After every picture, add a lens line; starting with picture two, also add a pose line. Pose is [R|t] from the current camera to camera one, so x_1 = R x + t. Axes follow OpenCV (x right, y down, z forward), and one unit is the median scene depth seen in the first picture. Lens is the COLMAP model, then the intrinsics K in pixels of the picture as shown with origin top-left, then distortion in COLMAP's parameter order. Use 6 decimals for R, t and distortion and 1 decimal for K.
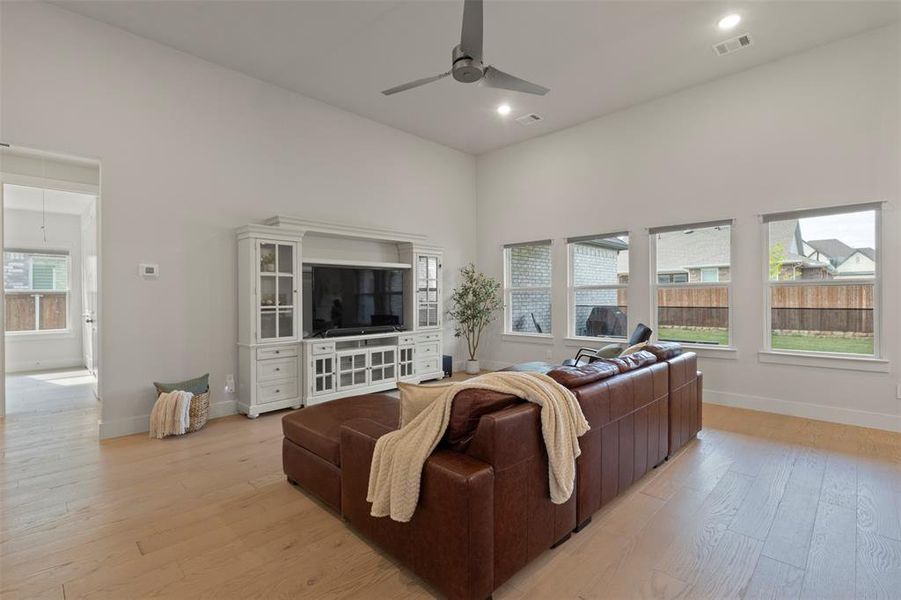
lens RADIAL K [[419.6, 0, 447.6], [0, 419.6, 297.8], [0, 0, 1]] dist [-0.000519, 0.000997]
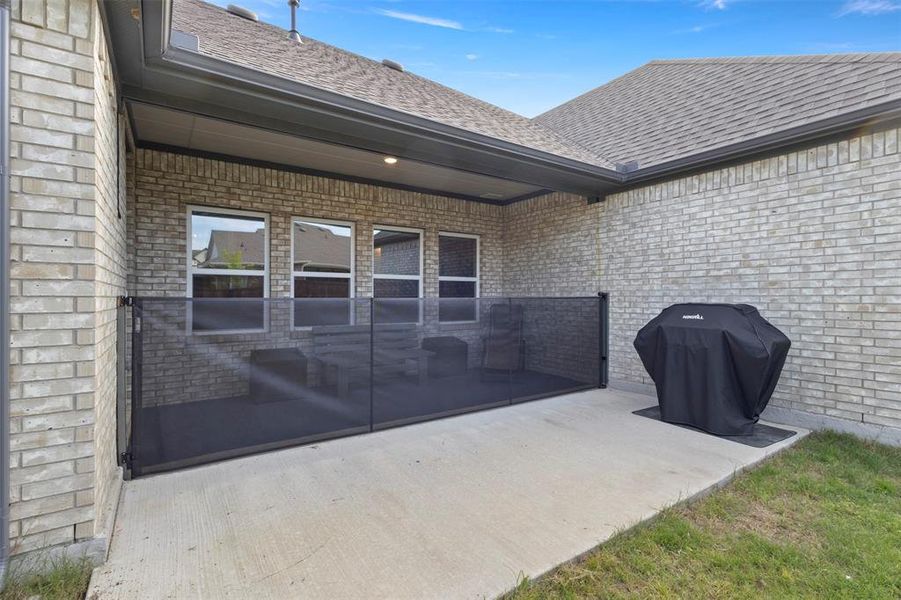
lens RADIAL K [[419.6, 0, 446.6], [0, 419.6, 297.9], [0, 0, 1]] dist [-0.000519, 0.000997]
pose [[-0.196736, 0.005722, -0.980440, 0.449969], [-0.000073, 0.999983, 0.005851, 0.007380], [0.980457, 0.001223, -0.196732, 0.428183]]
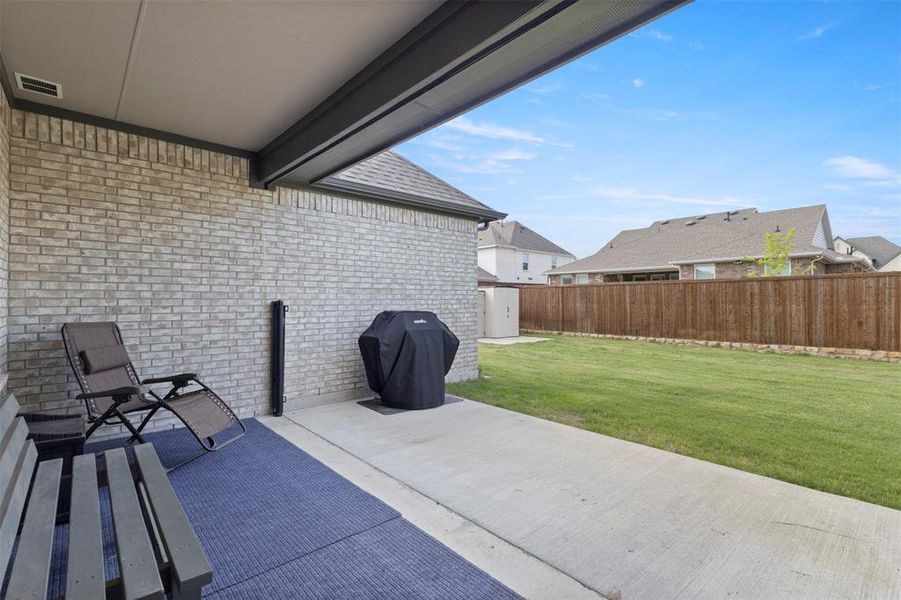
lens RADIAL K [[419.6, 0, 444.5], [0, 419.6, 298.0], [0, 0, 1]] dist [-0.000519, 0.000997]
pose [[0.998061, 0.004139, -0.062111, 0.242732], [-0.004670, 0.999954, -0.008418, 0.005085], [0.062073, 0.008692, 0.998034, 0.229341]]
